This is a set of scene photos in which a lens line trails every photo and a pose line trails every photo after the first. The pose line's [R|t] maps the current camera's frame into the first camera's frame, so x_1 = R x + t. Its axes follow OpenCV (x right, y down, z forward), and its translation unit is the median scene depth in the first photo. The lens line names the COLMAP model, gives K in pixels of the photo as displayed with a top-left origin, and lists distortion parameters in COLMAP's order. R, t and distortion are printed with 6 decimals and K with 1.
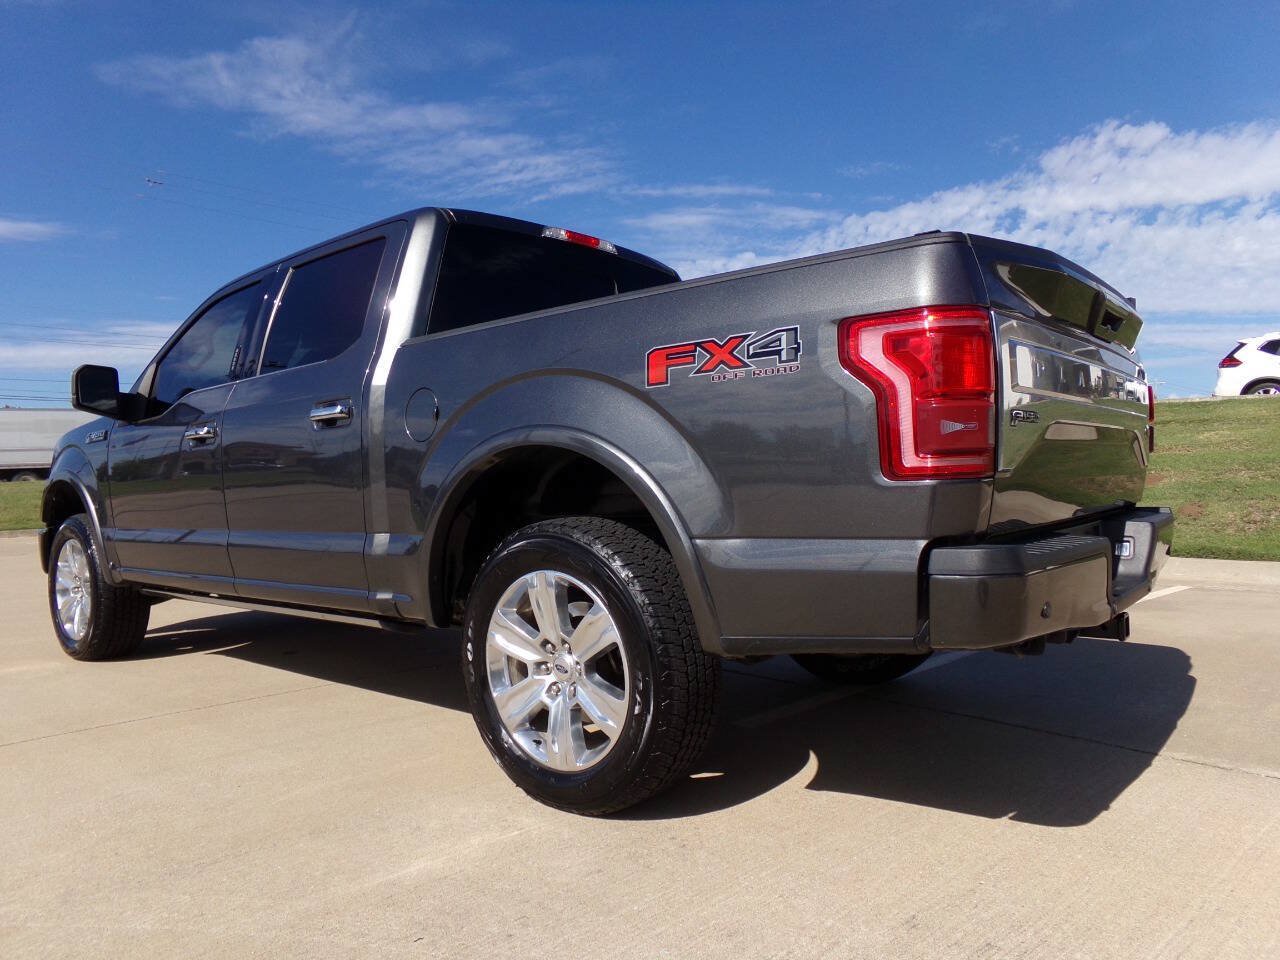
lens RADIAL K [[866.3, 0, 646.1], [0, 866.3, 491.0], [0, 0, 1]] dist [-0.003501, 0.024709]
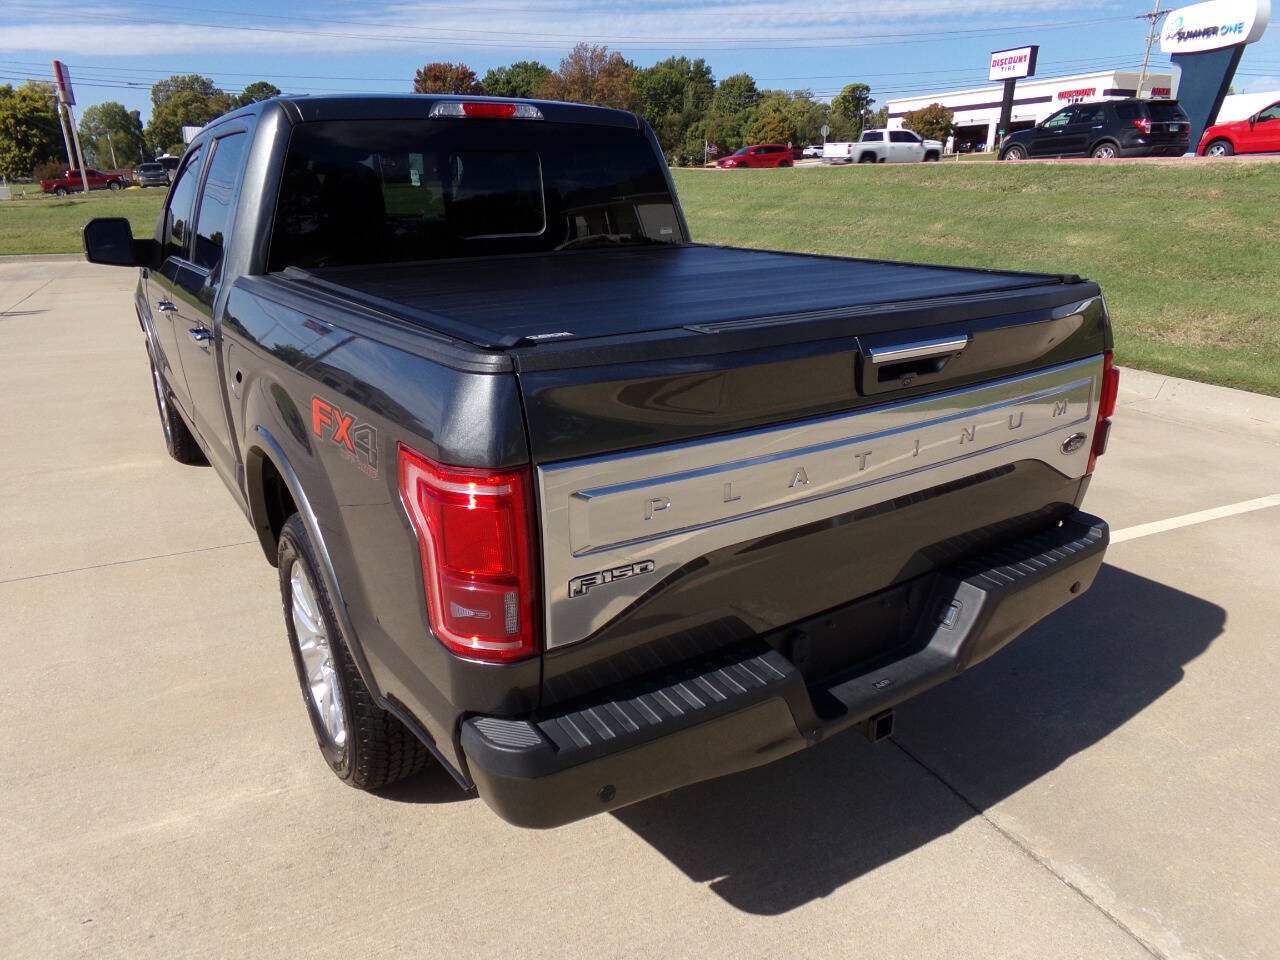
lens RADIAL K [[866.3, 0, 648.6], [0, 866.3, 495.9], [0, 0, 1]] dist [-0.003501, 0.024709]
pose [[0.956248, 0.122699, -0.265583, 0.556236], [-0.025512, 0.939316, 0.342103, -0.357489], [0.291441, -0.320360, 0.901350, 0.250927]]
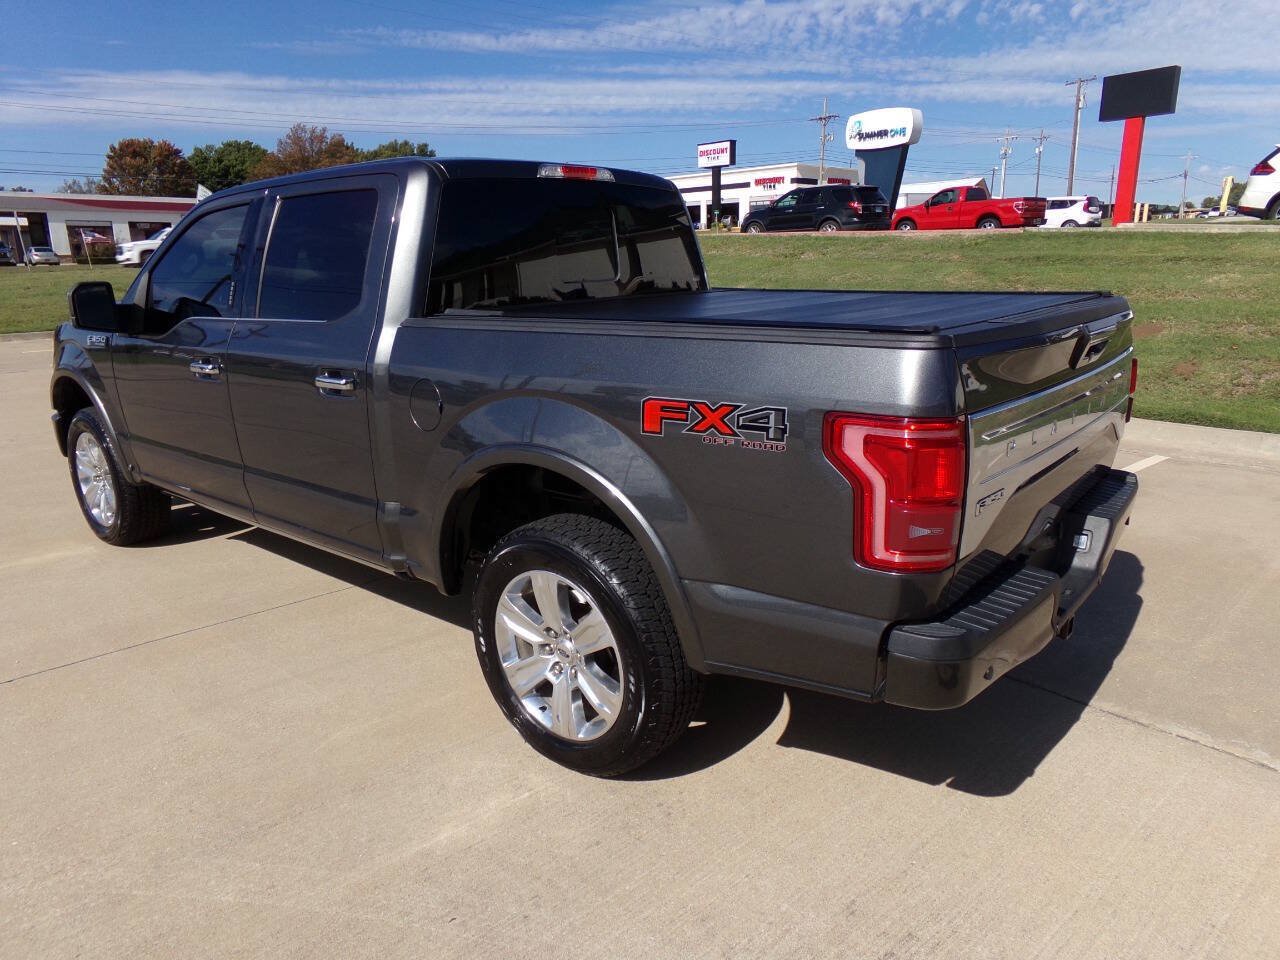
lens RADIAL K [[866.3, 0, 644.0], [0, 866.3, 486.2], [0, 0, 1]] dist [-0.003501, 0.024709]
pose [[0.999929, 0.011638, 0.002563, 0.001167], [-0.011910, 0.968372, 0.249226, -0.302182], [0.000418, -0.249239, 0.968442, -0.034545]]
